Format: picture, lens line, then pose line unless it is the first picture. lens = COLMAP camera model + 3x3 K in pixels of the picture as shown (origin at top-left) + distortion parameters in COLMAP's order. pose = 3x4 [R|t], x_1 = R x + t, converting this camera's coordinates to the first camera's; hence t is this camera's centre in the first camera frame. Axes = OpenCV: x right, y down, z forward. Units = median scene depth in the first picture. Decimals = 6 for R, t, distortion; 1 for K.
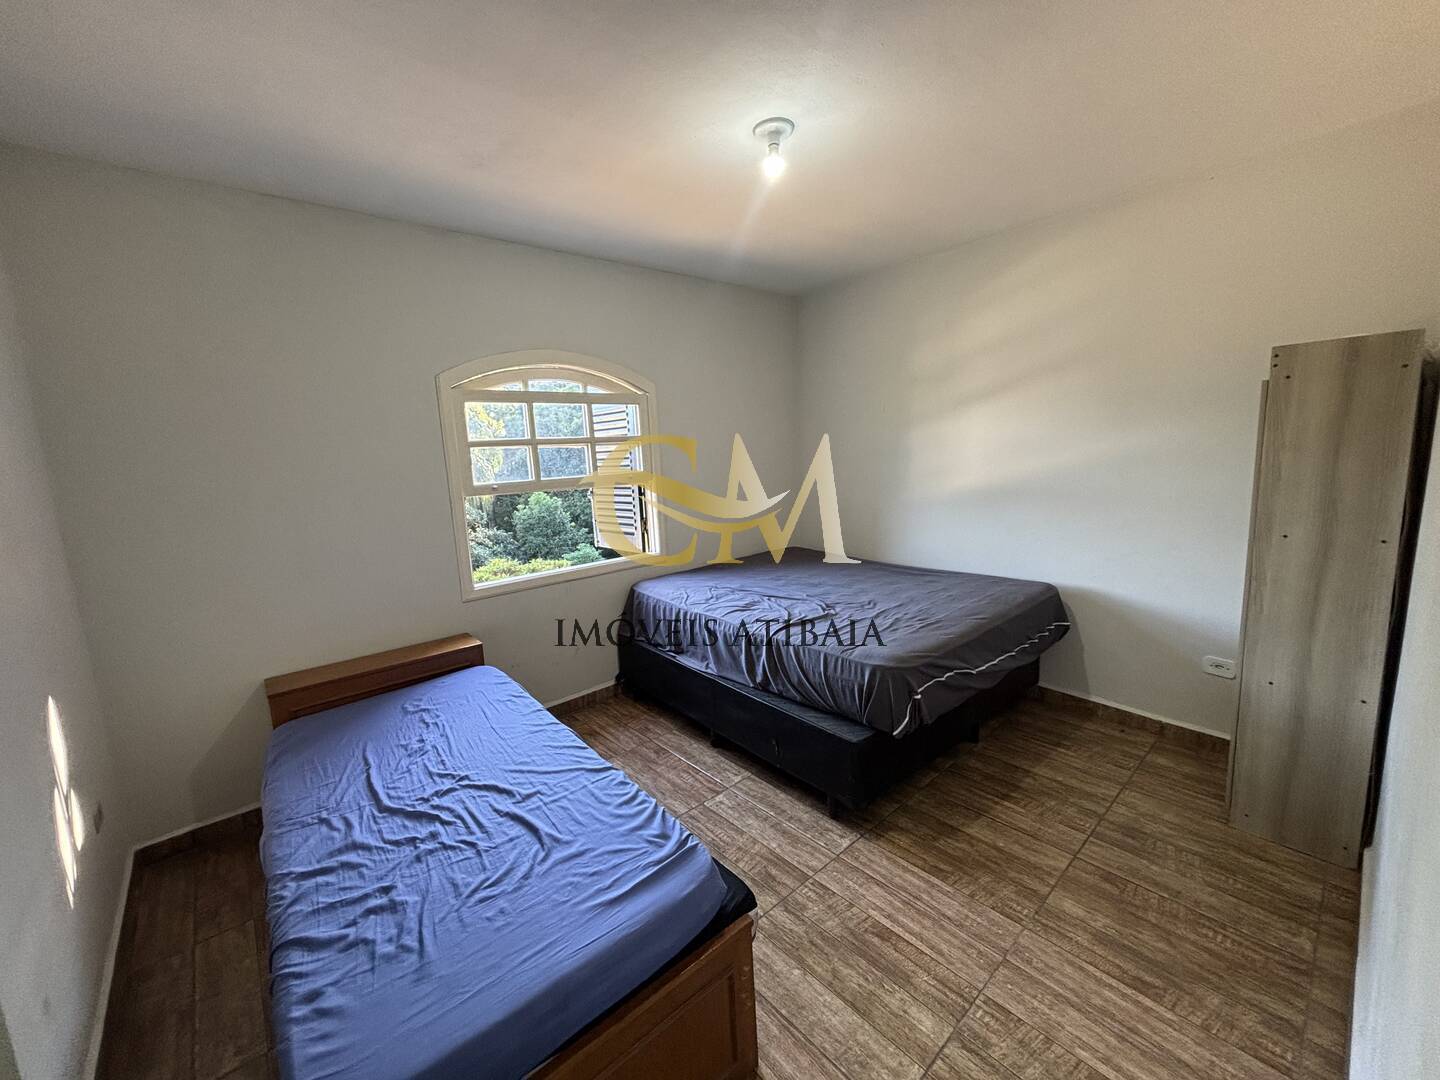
lens RADIAL K [[575.7, 0, 718.6], [0, 575.7, 536.5], [0, 0, 1]] dist [0.002001, 0.000380]
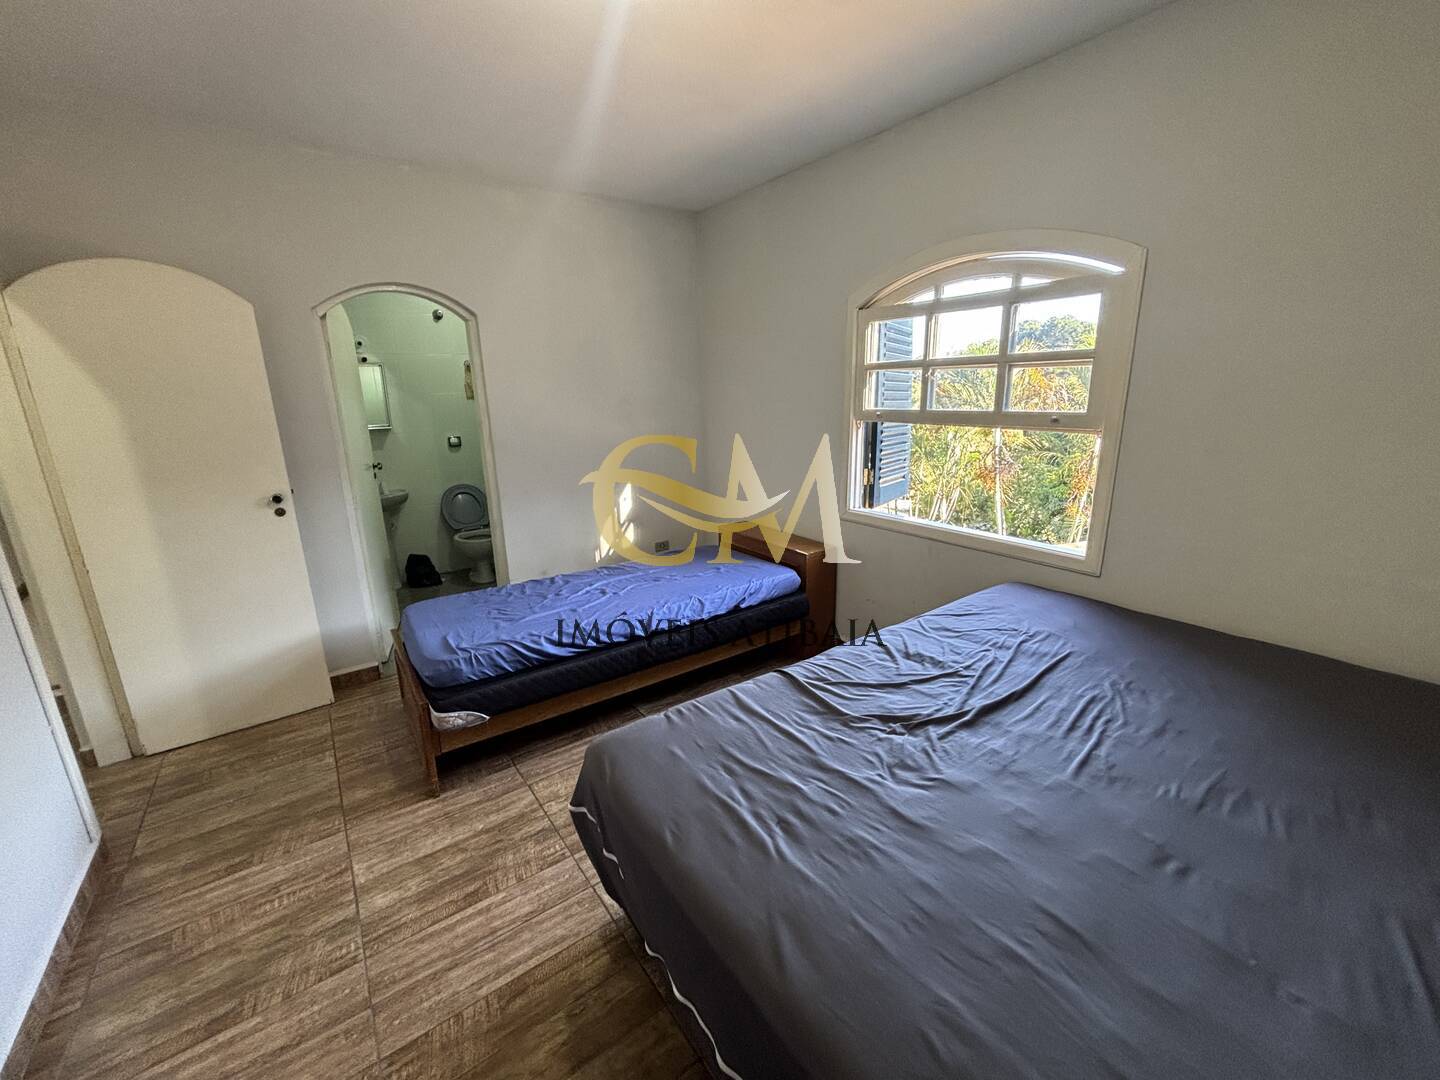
lens RADIAL K [[575.7, 0, 718.6], [0, 575.7, 536.5], [0, 0, 1]] dist [0.002001, 0.000380]
pose [[-0.092448, 0.292480, -0.951793, 0.996118], [-0.125951, 0.944773, 0.302556, -0.248786], [0.987719, 0.147850, -0.050504, 1.356048]]
